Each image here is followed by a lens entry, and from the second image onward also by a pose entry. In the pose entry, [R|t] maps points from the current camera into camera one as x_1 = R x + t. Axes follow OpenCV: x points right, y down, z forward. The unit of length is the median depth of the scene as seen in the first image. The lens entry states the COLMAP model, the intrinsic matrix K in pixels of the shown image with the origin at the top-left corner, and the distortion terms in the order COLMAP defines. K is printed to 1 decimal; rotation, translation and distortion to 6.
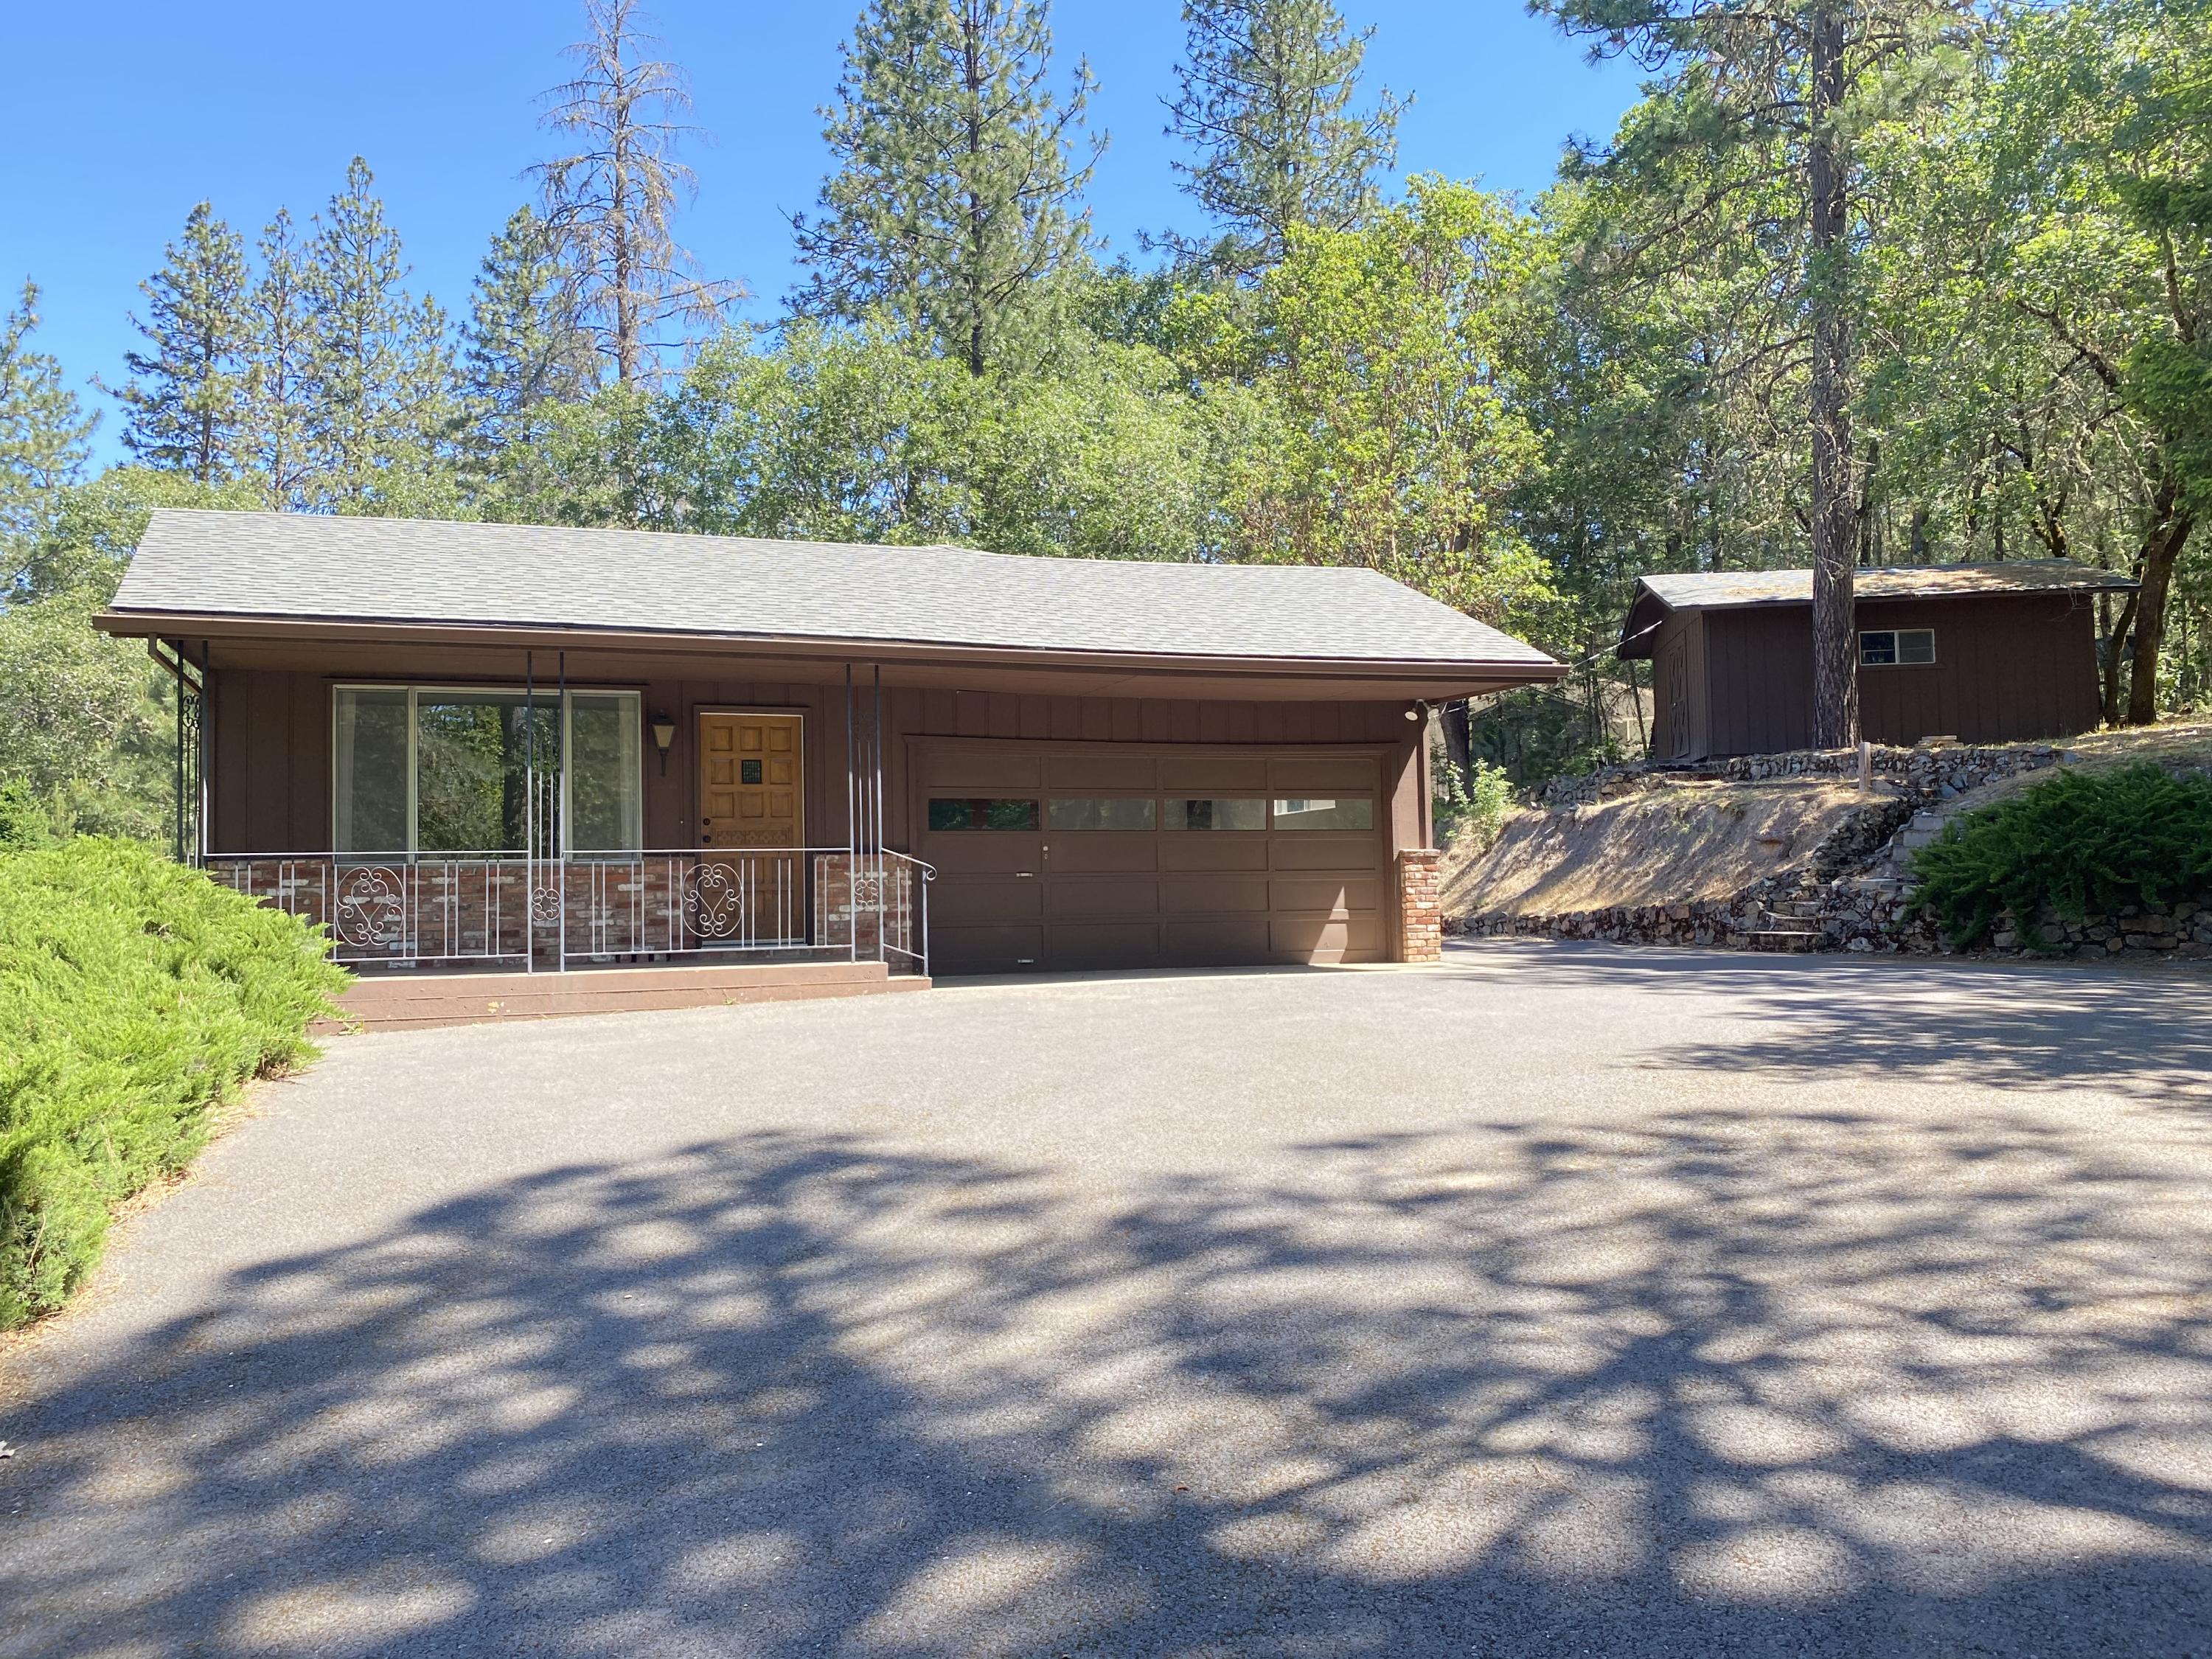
lens RADIAL K [[1641.9, 0, 1106.0], [0, 1641.9, 829.5], [0, 0, 1]] dist [0.063974, -0.103900]
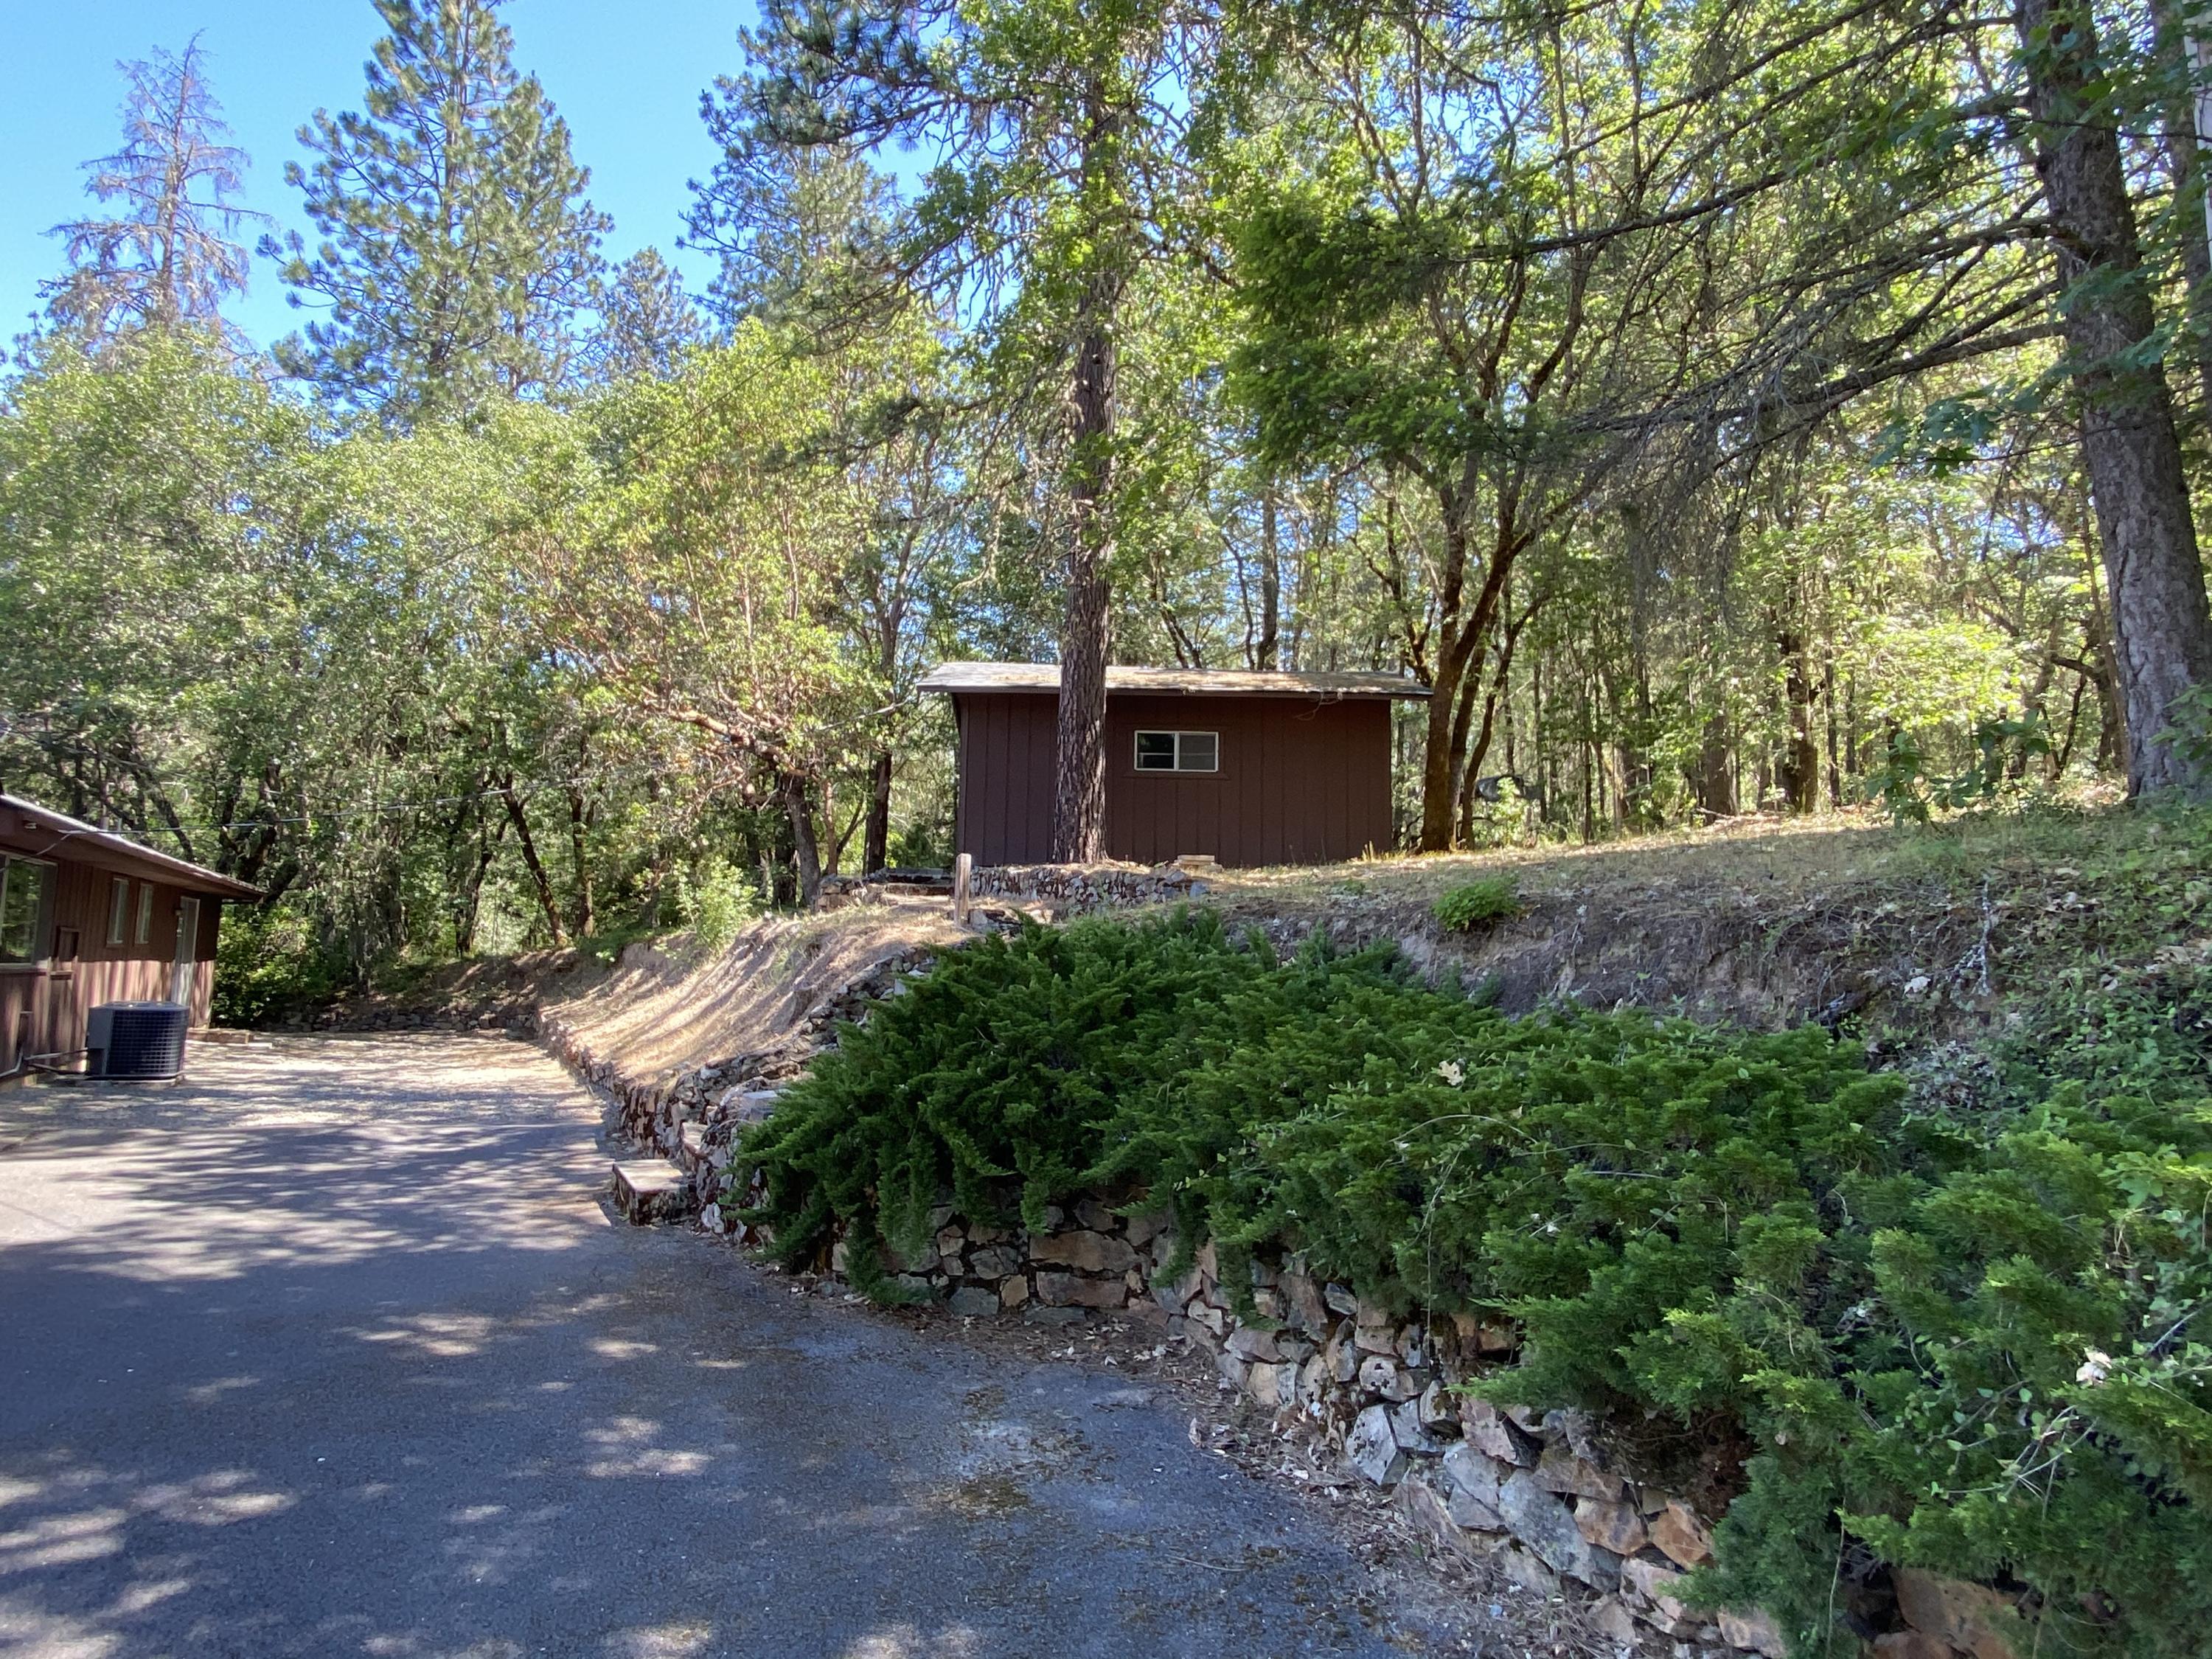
lens RADIAL K [[1236.9, 0, 1112.3], [0, 1236.9, 823.1], [0, 0, 1]] dist [0.041535, -0.038230]
pose [[0.986617, 0.054233, 0.153769, 0.587225], [-0.042629, 0.996058, -0.077785, -0.039313], [-0.157381, 0.070189, 0.985040, 0.646840]]
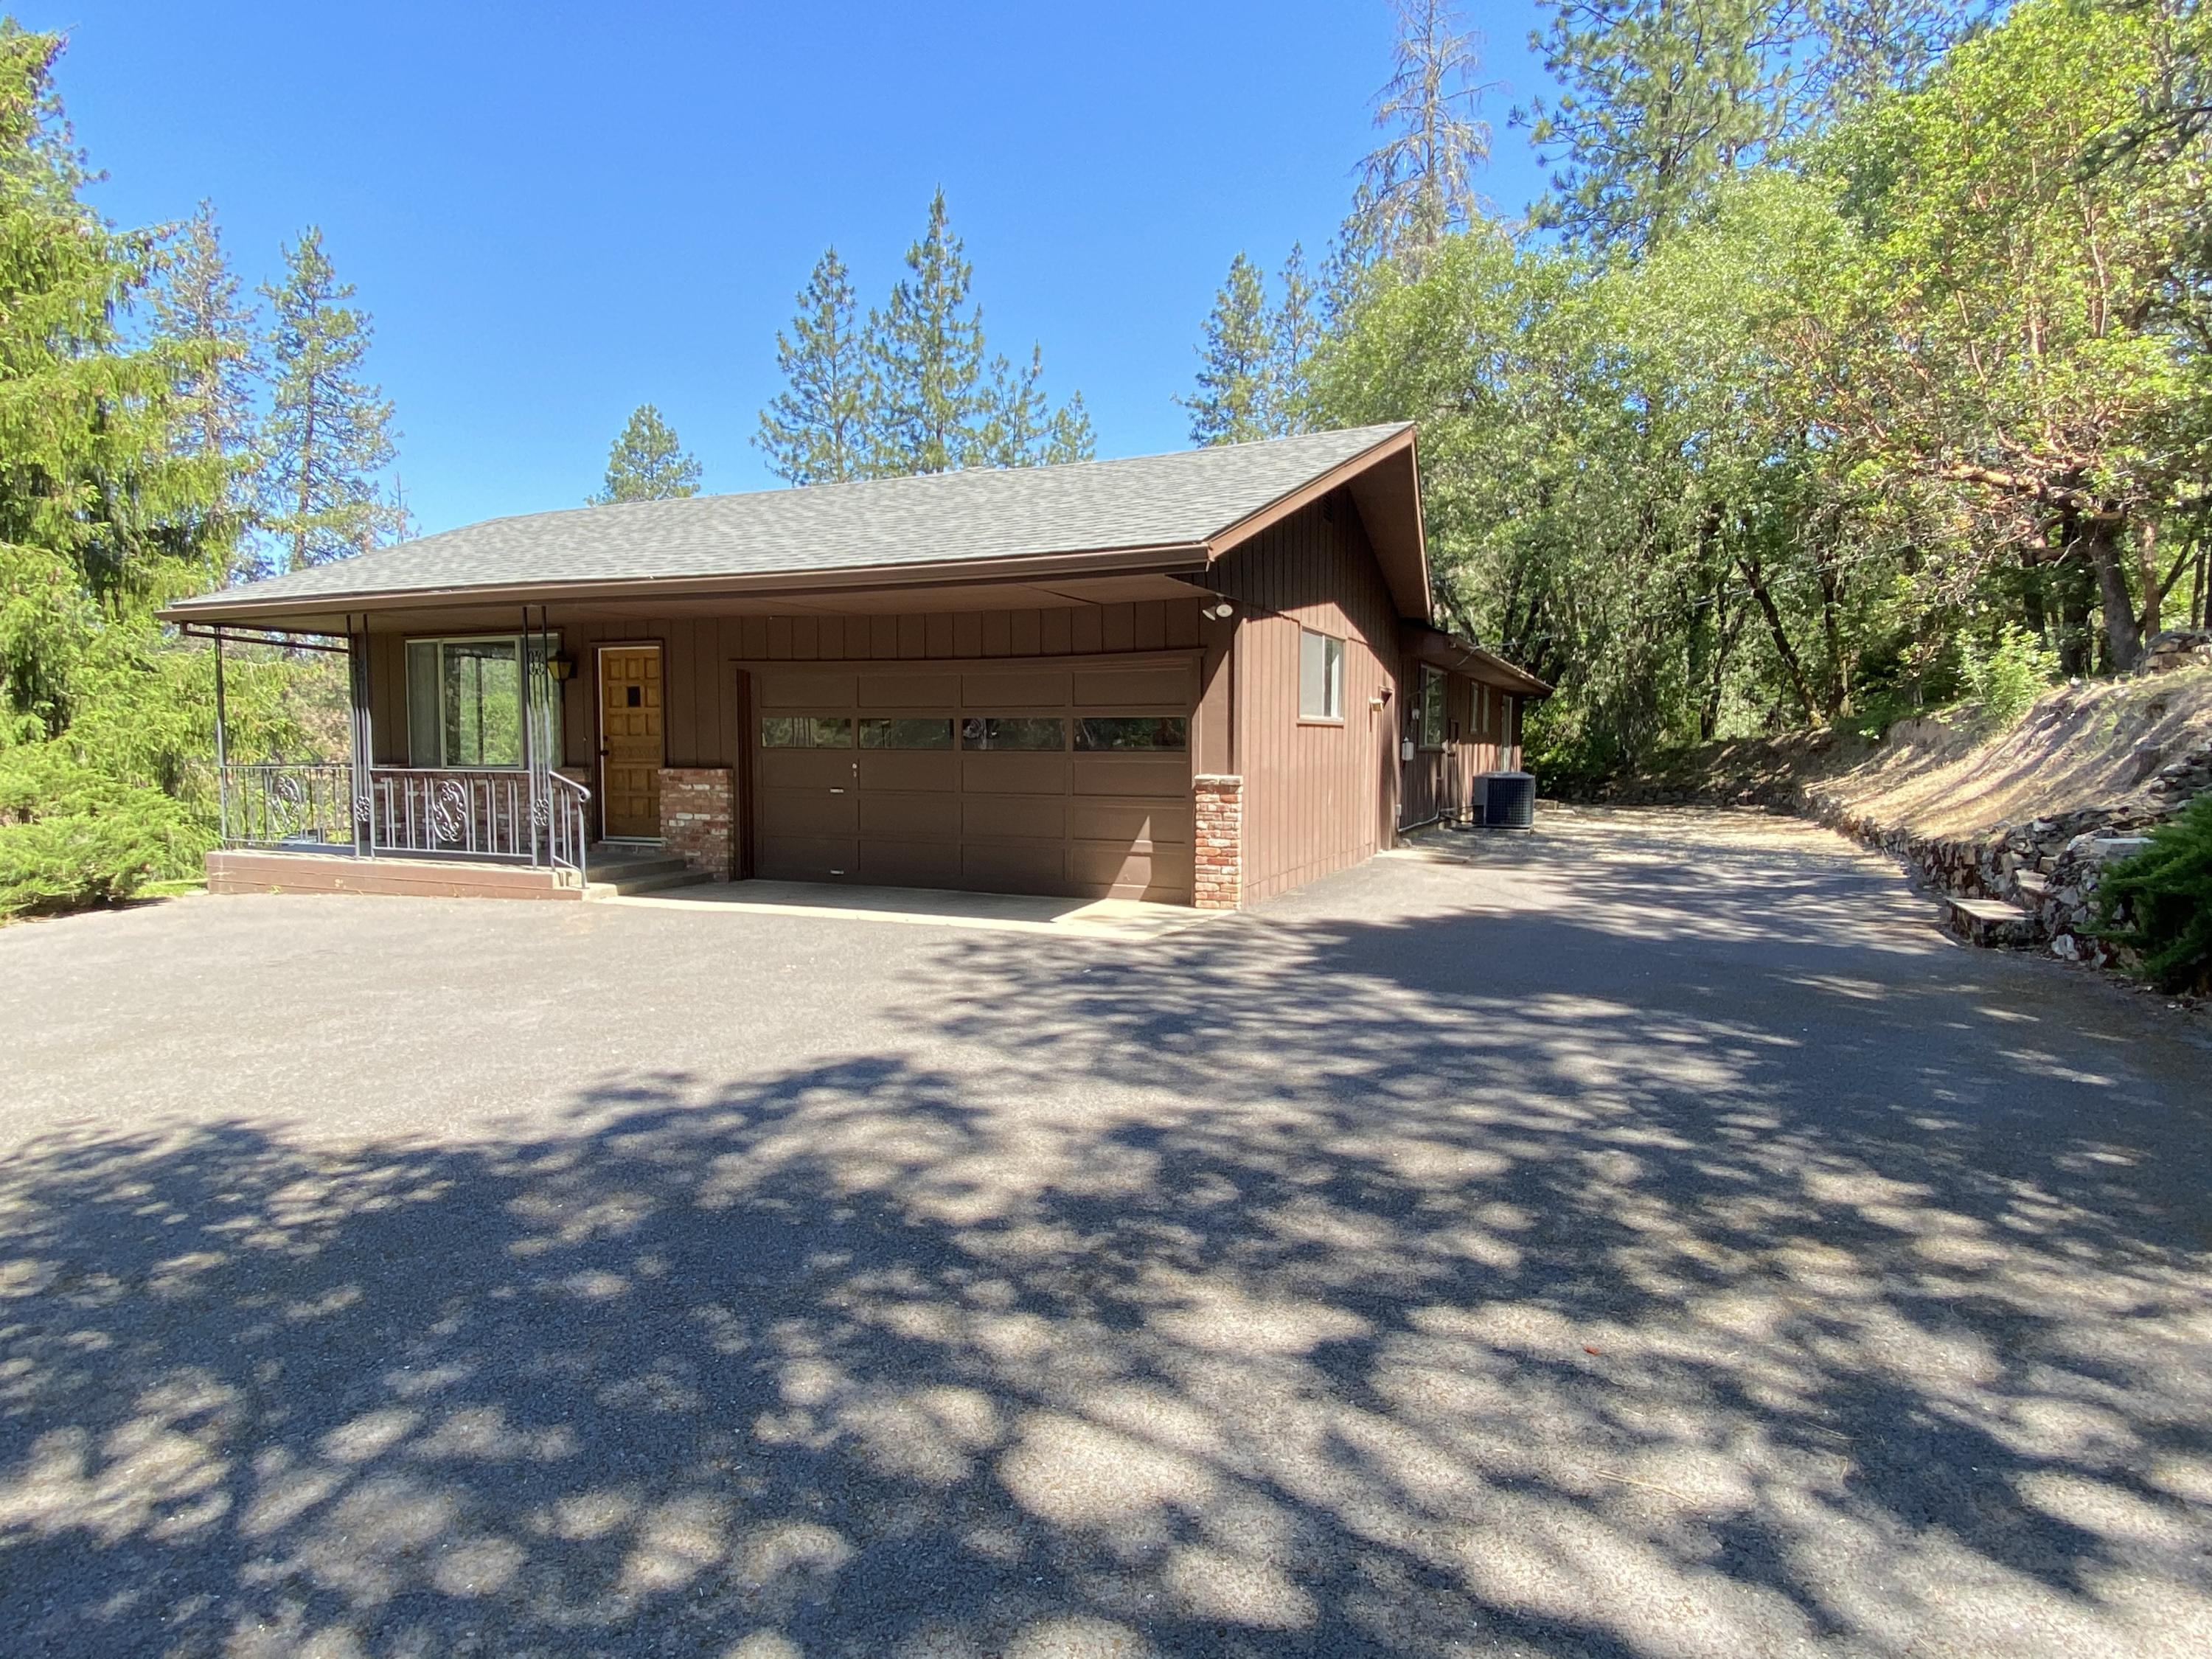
lens RADIAL K [[1236.9, 0, 1112.3], [0, 1236.9, 823.1], [0, 0, 1]] dist [0.041535, -0.038230]
pose [[0.735870, 0.061884, -0.674289, 0.573957], [0.011516, 0.994527, 0.103843, -0.029932], [0.677025, -0.084180, 0.731130, 0.498764]]
